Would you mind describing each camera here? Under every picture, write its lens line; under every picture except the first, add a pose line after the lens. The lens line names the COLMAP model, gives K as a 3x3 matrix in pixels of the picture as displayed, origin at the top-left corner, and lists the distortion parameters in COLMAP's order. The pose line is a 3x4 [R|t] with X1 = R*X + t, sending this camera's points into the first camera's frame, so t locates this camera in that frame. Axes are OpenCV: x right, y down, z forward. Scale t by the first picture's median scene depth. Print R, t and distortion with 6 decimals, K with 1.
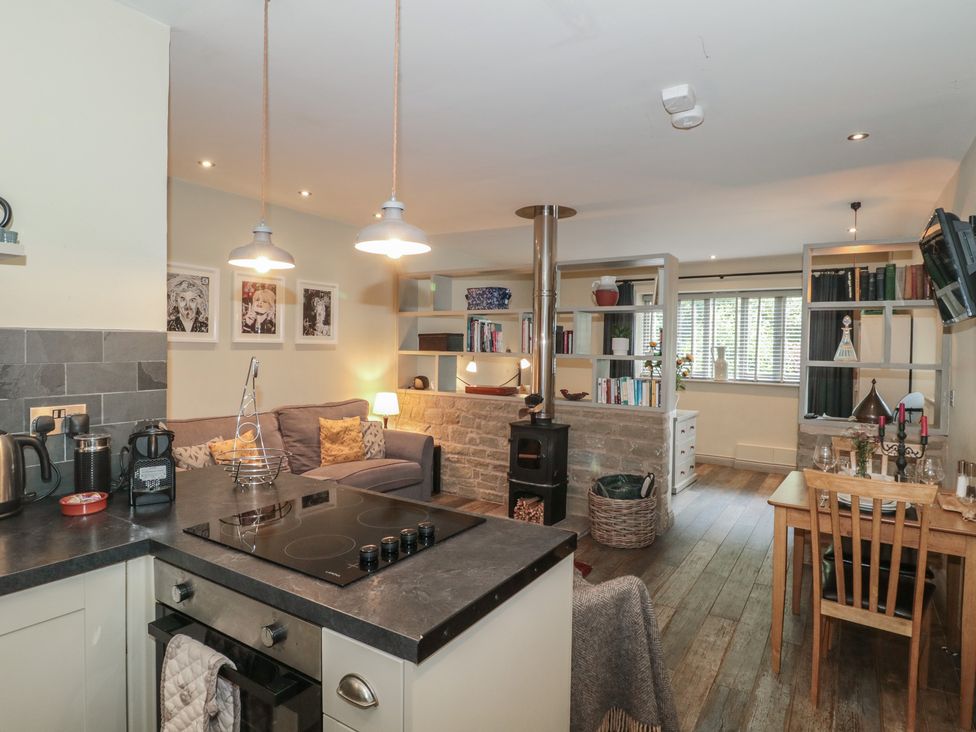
lens RADIAL K [[554.7, 0, 497.3], [0, 554.7, 356.8], [0, 0, 1]] dist [0.002969, -0.016211]
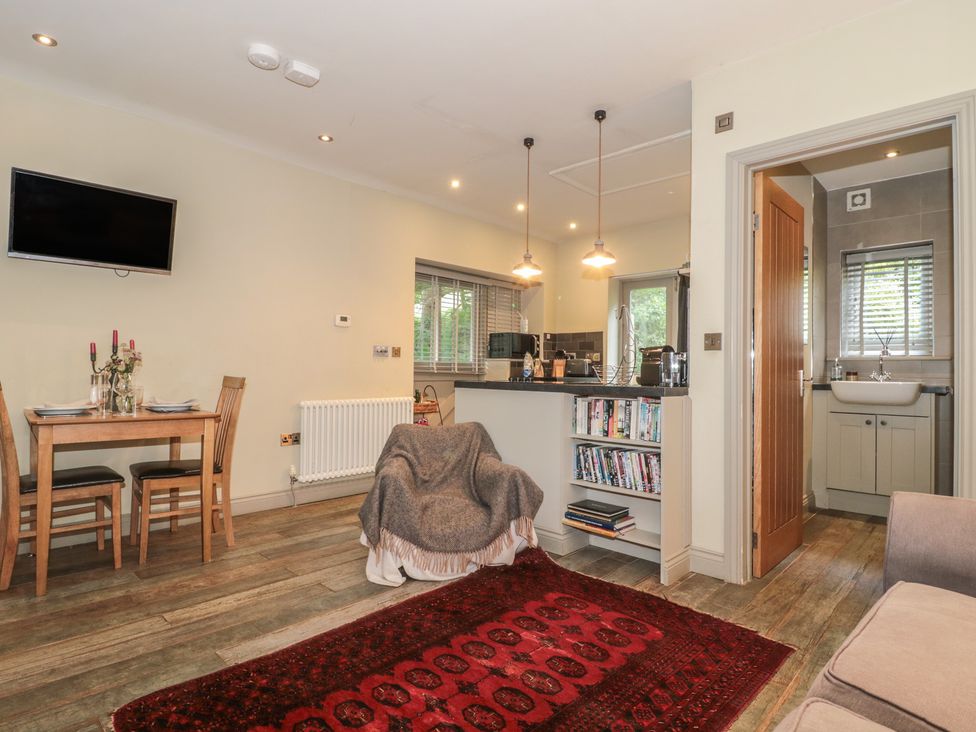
lens RADIAL K [[530.8, 0, 489.3], [0, 530.8, 364.7], [0, 0, 1]] dist [0.003180, -0.015488]
pose [[-0.979913, -0.027812, 0.197477, -0.167898], [-0.026750, 0.999610, 0.008044, 0.072357], [-0.197623, 0.002599, -0.980275, 1.130676]]
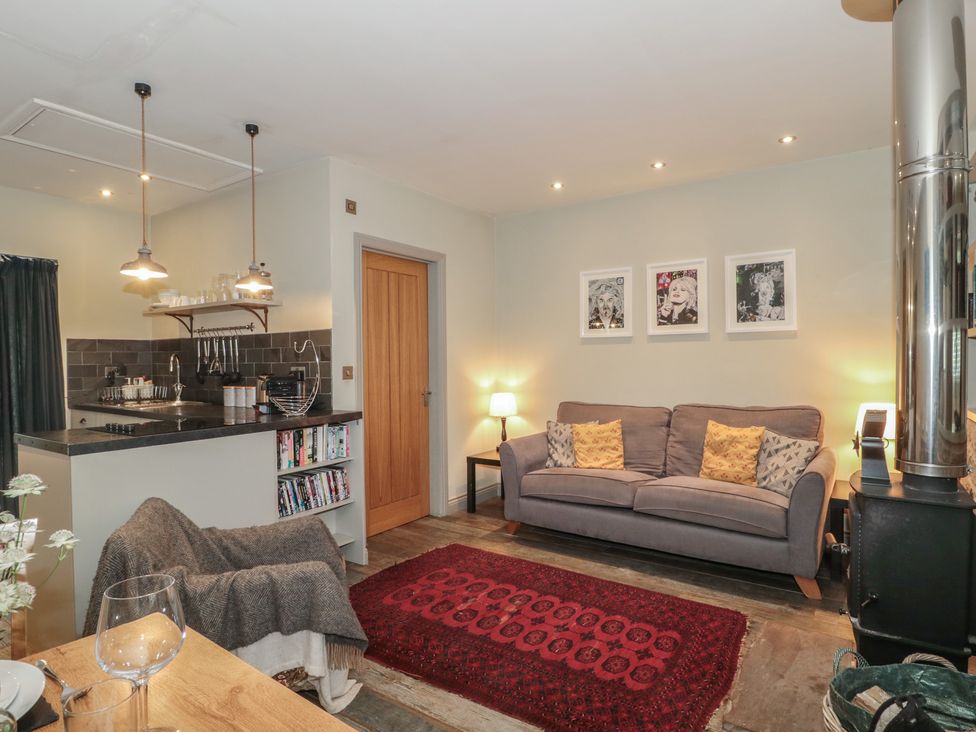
lens RADIAL K [[543.2, 0, 492.3], [0, 543.2, 365.6], [0, 0, 1]] dist [0.003669, -0.015475]
pose [[-0.028232, -0.005297, -0.999587, 0.515341], [-0.006427, 0.999966, -0.005117, 0.035523], [0.999581, 0.006280, -0.028265, 0.719866]]
